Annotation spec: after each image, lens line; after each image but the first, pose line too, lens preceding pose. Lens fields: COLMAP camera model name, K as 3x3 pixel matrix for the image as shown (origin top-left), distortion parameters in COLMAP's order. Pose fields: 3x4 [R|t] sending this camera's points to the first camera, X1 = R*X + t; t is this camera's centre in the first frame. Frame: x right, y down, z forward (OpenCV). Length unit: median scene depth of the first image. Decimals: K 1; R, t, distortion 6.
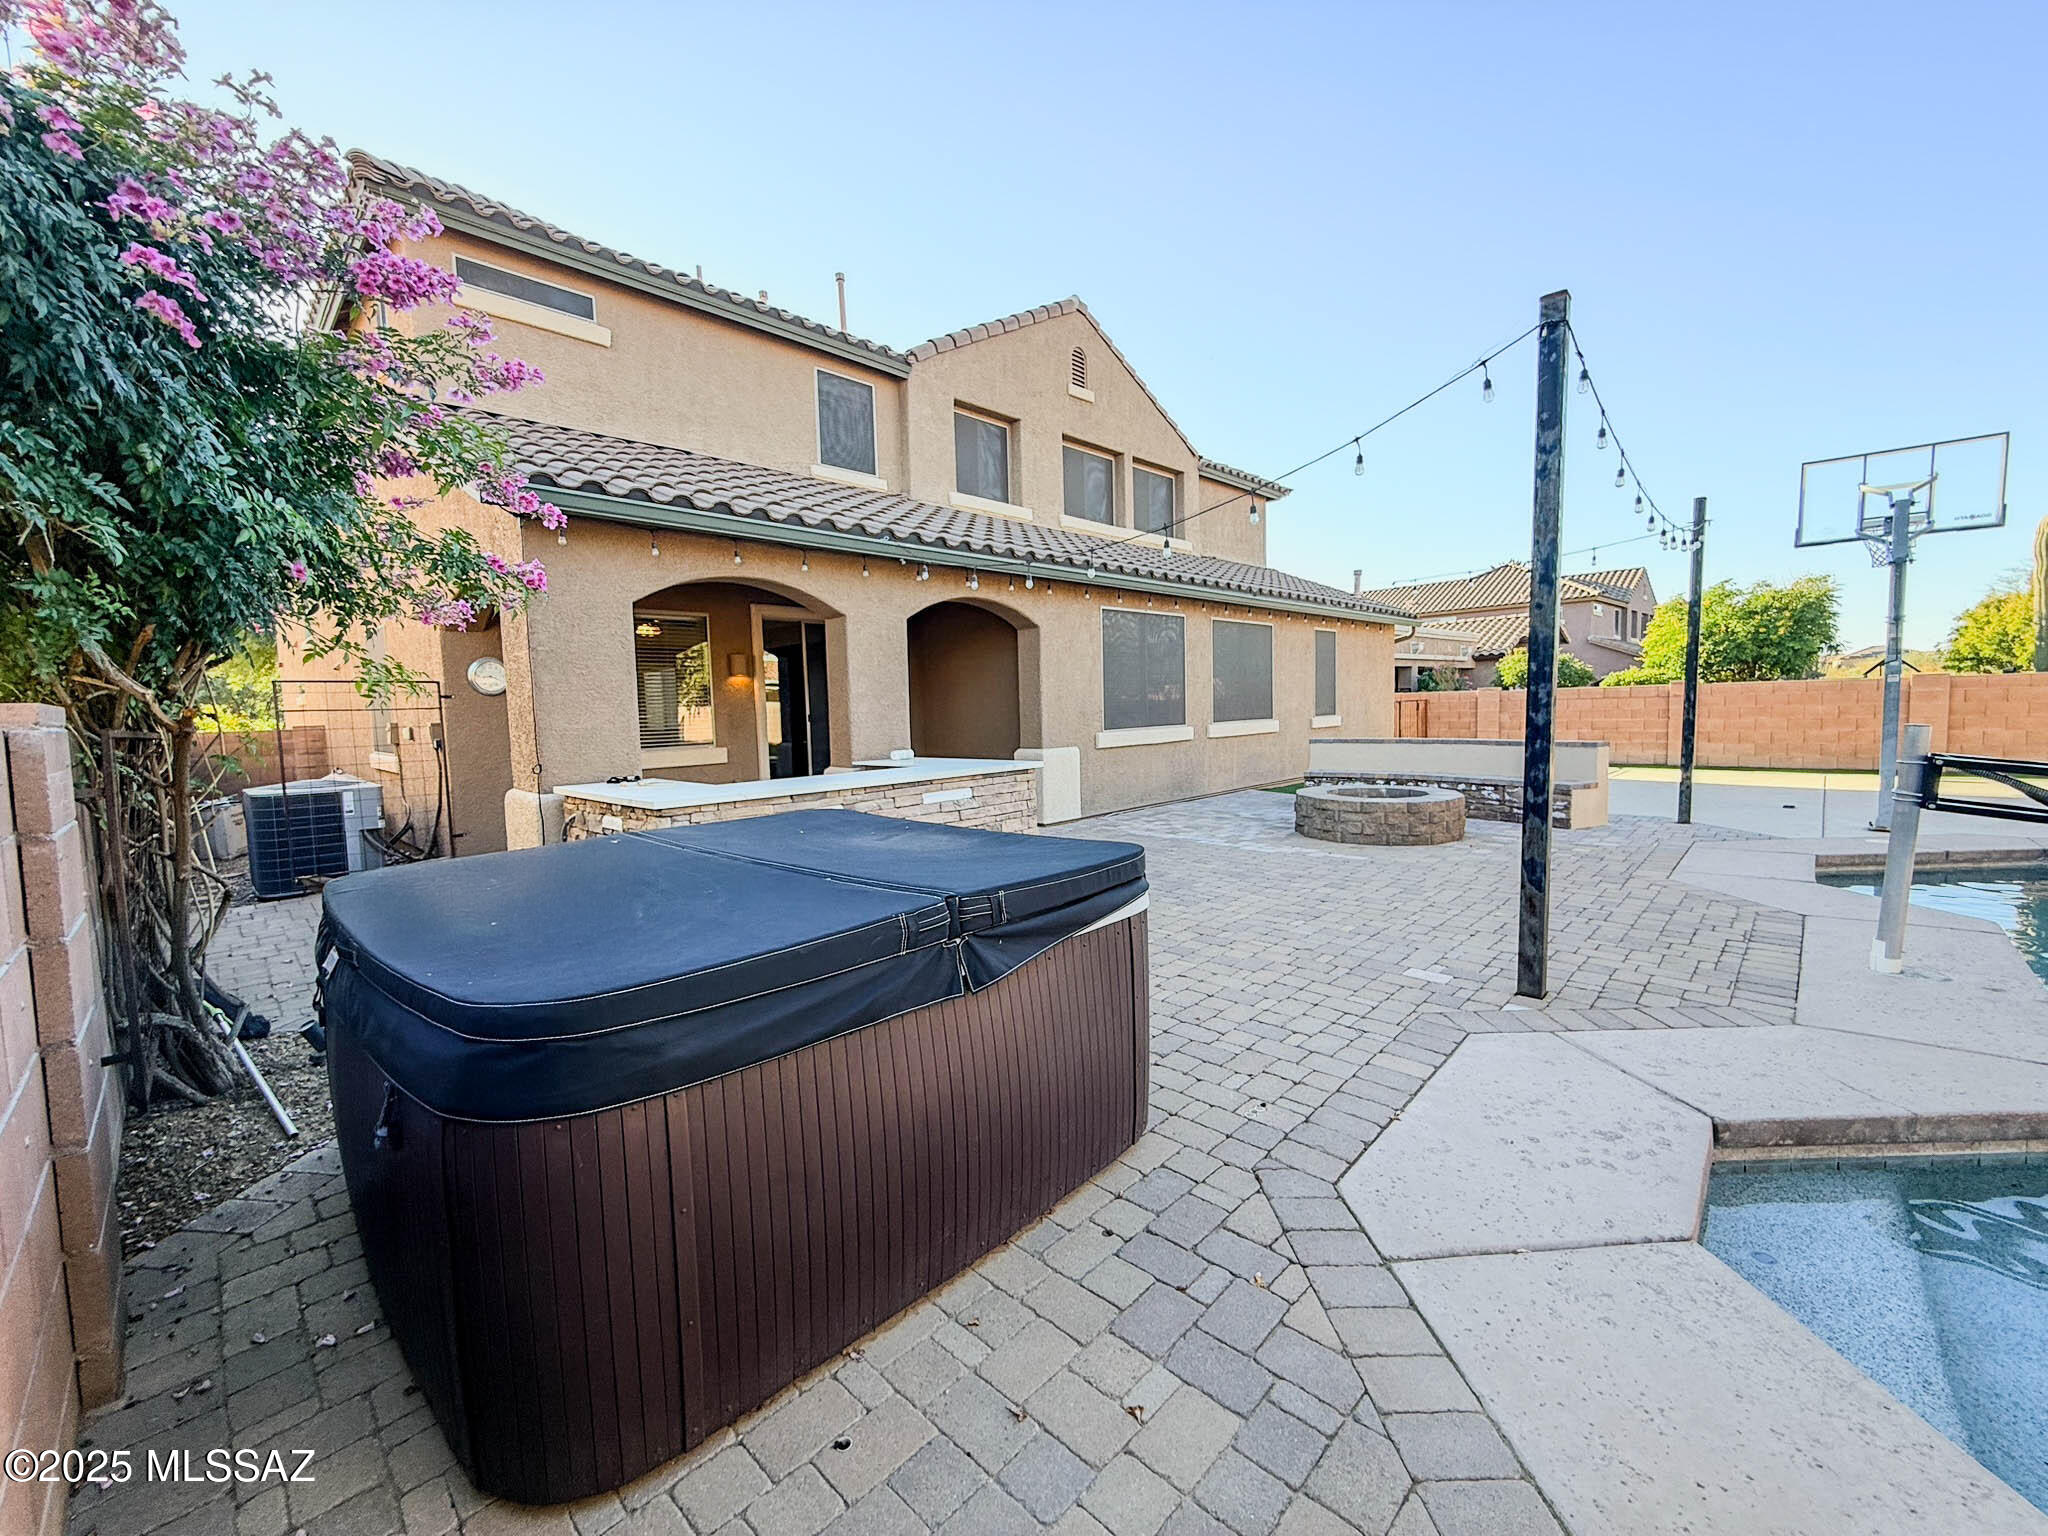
lens RADIAL K [[818.0, 0, 1017.3], [0, 818.0, 772.6], [0, 0, 1]] dist [-0.001396, 0.000567]
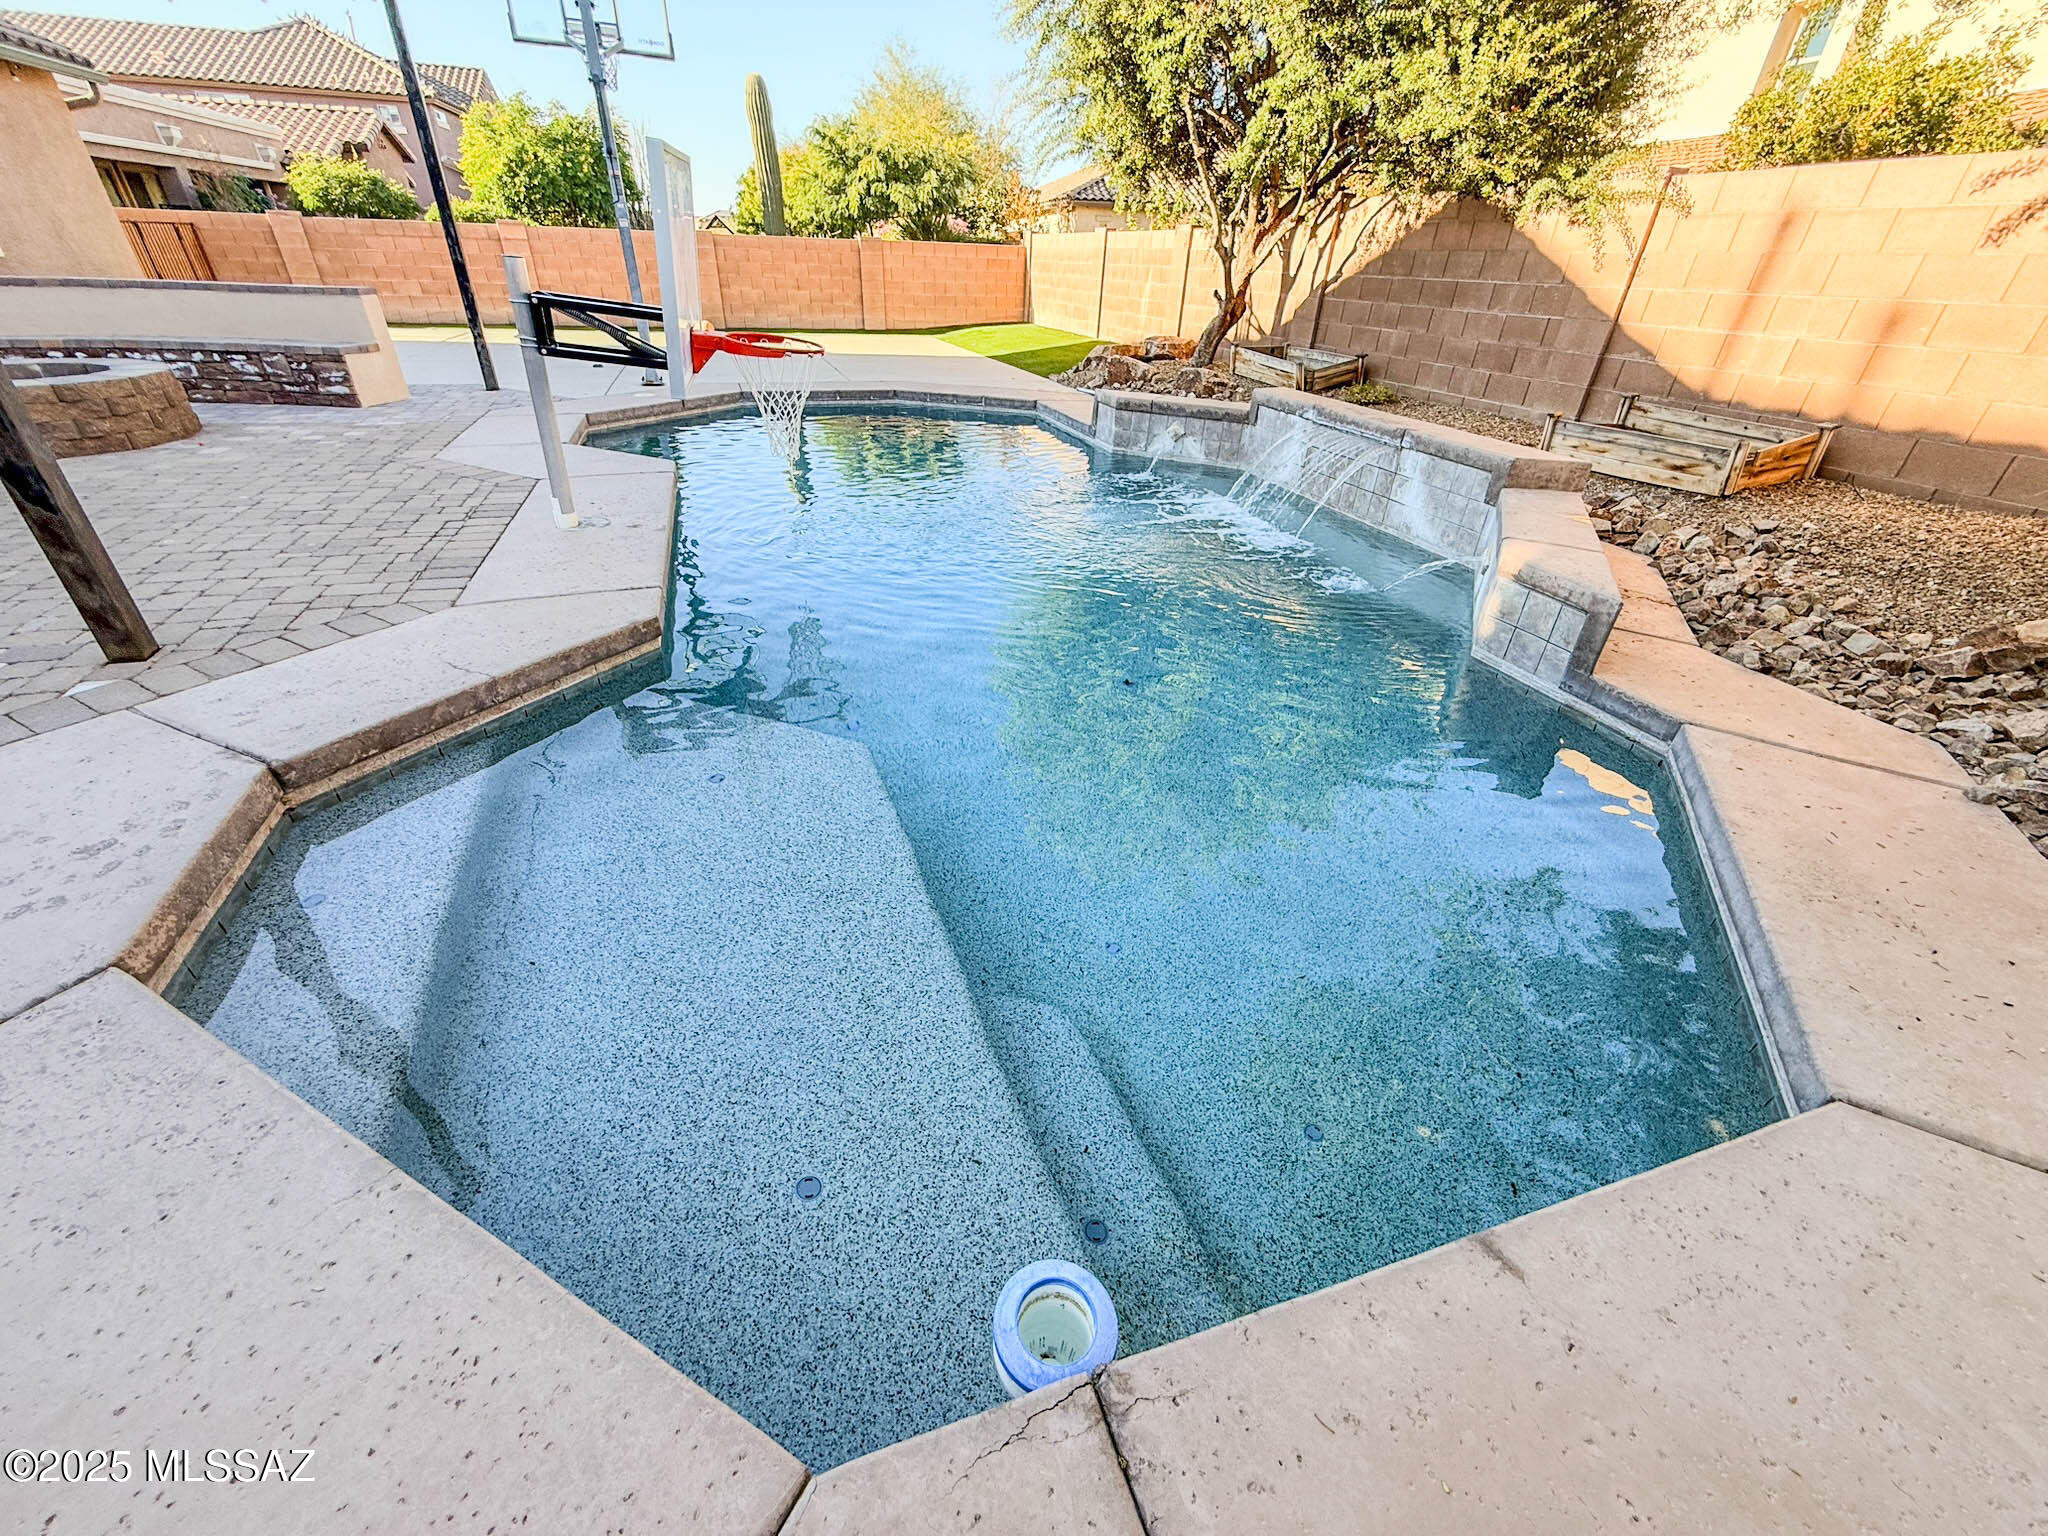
lens RADIAL K [[818.0, 0, 1016.2], [0, 818.0, 768.1], [0, 0, 1]] dist [-0.001396, 0.000567]
pose [[0.458681, -0.430773, 0.777204, 0.137814], [0.023787, 0.880277, 0.473864, 0.010719], [-0.888282, -0.198865, 0.414013, -0.011456]]
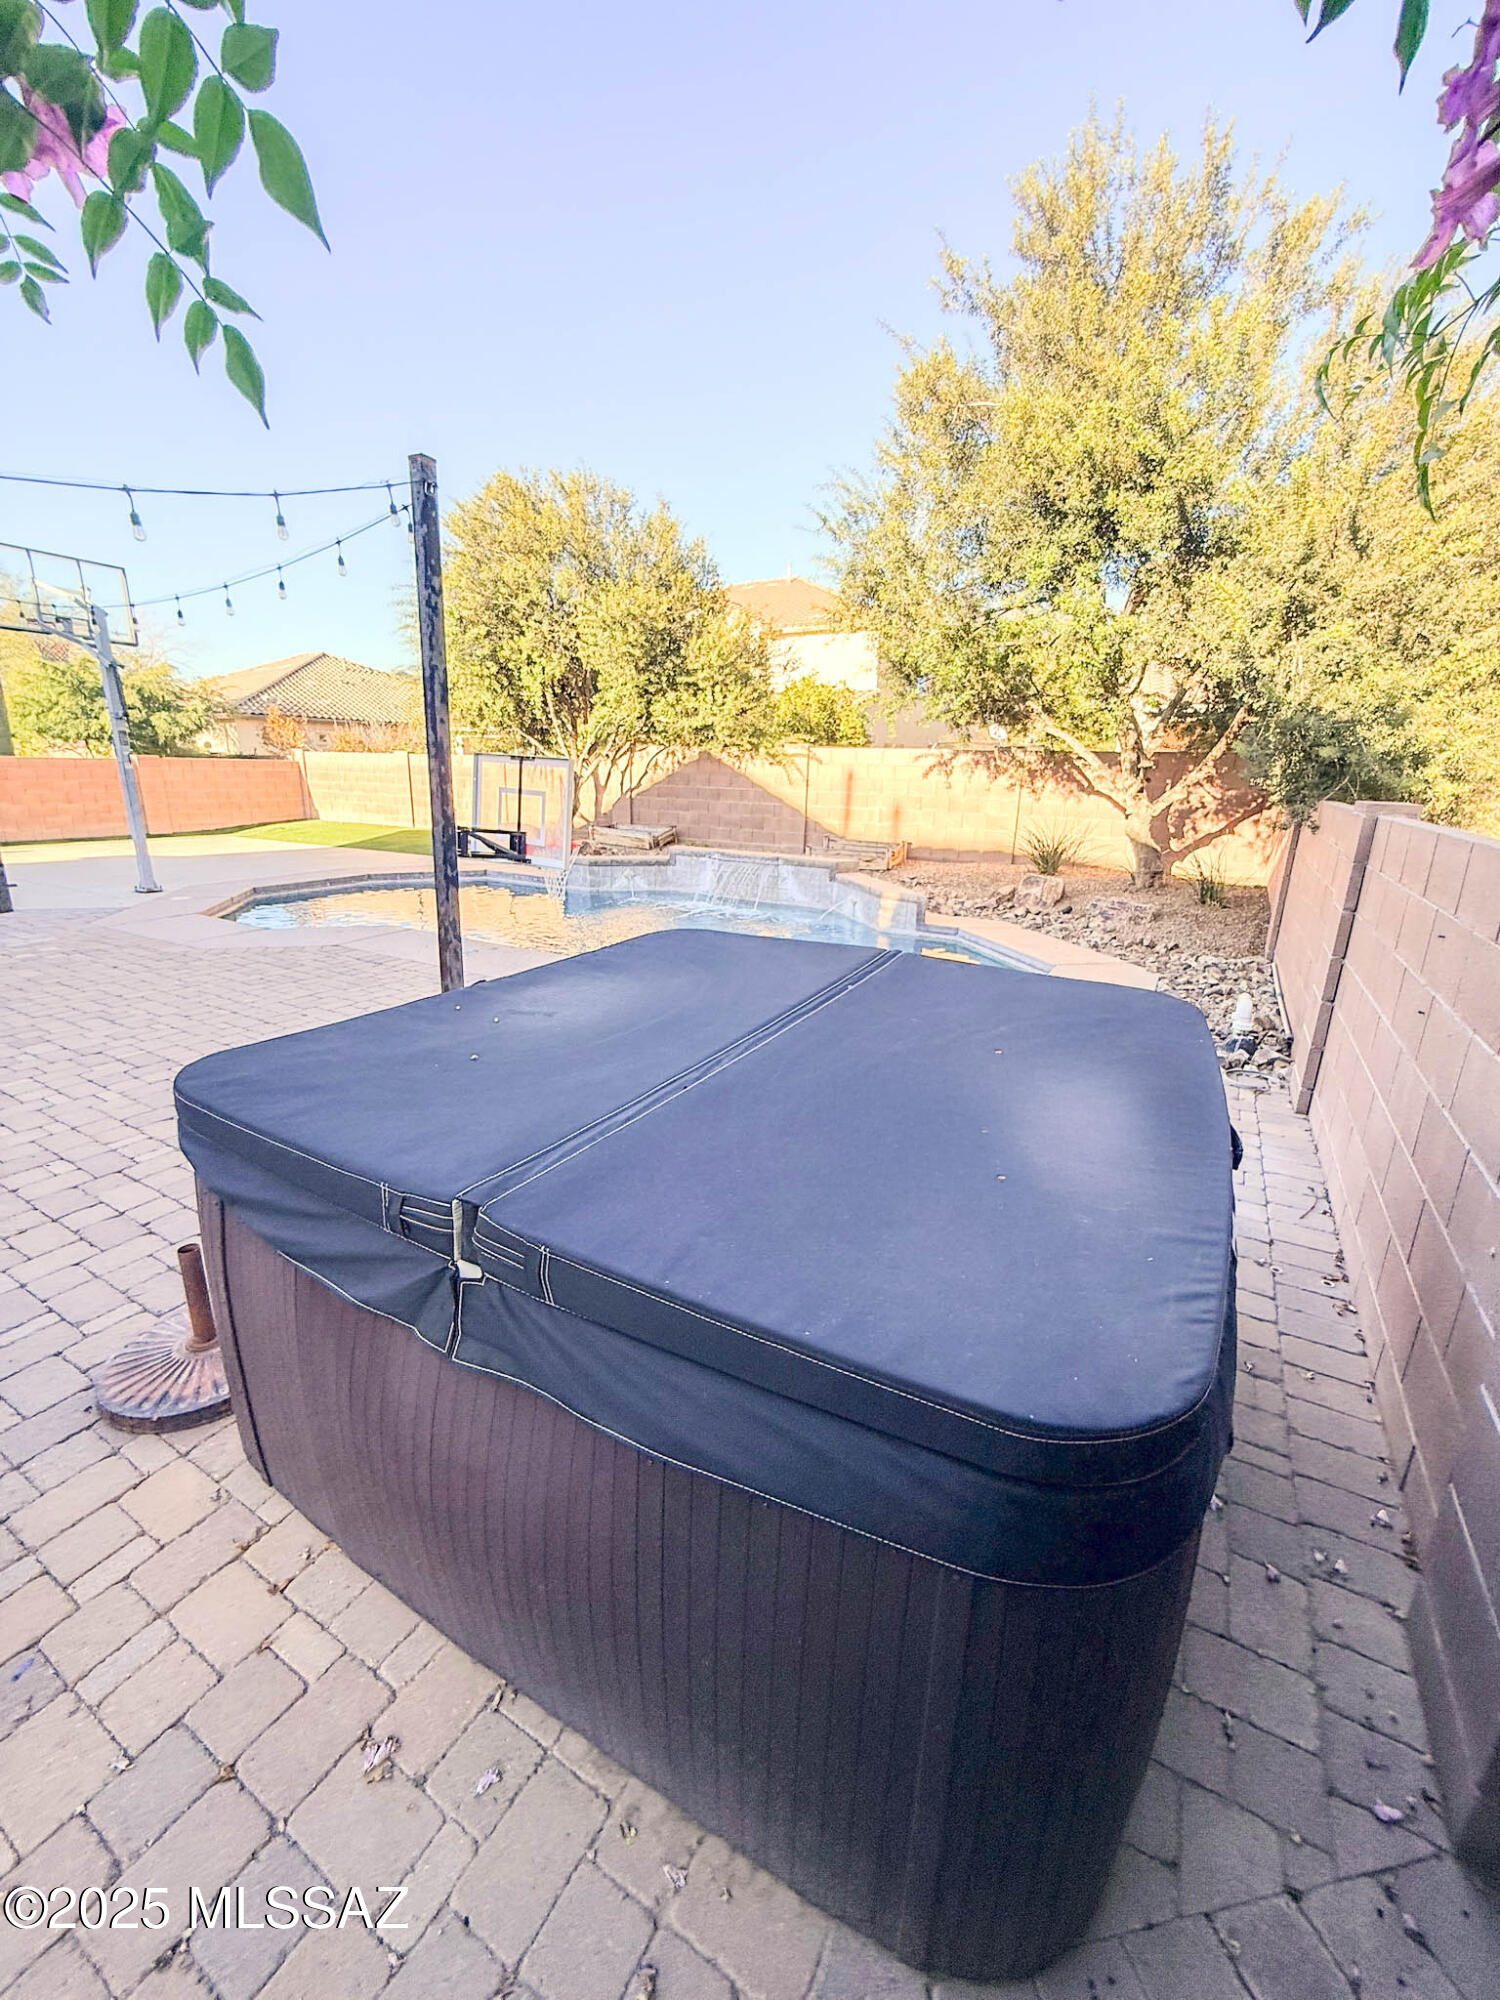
lens RADIAL K [[798.8, 0, 749.2], [0, 798.8, 995.1], [0, 0, 1]] dist [-0.001396, 0.000567]
pose [[-0.255752, -0.242611, 0.935805, -0.261606], [0.062393, 0.961838, 0.266412, -0.032756], [-0.964727, 0.126523, -0.230855, 0.303893]]
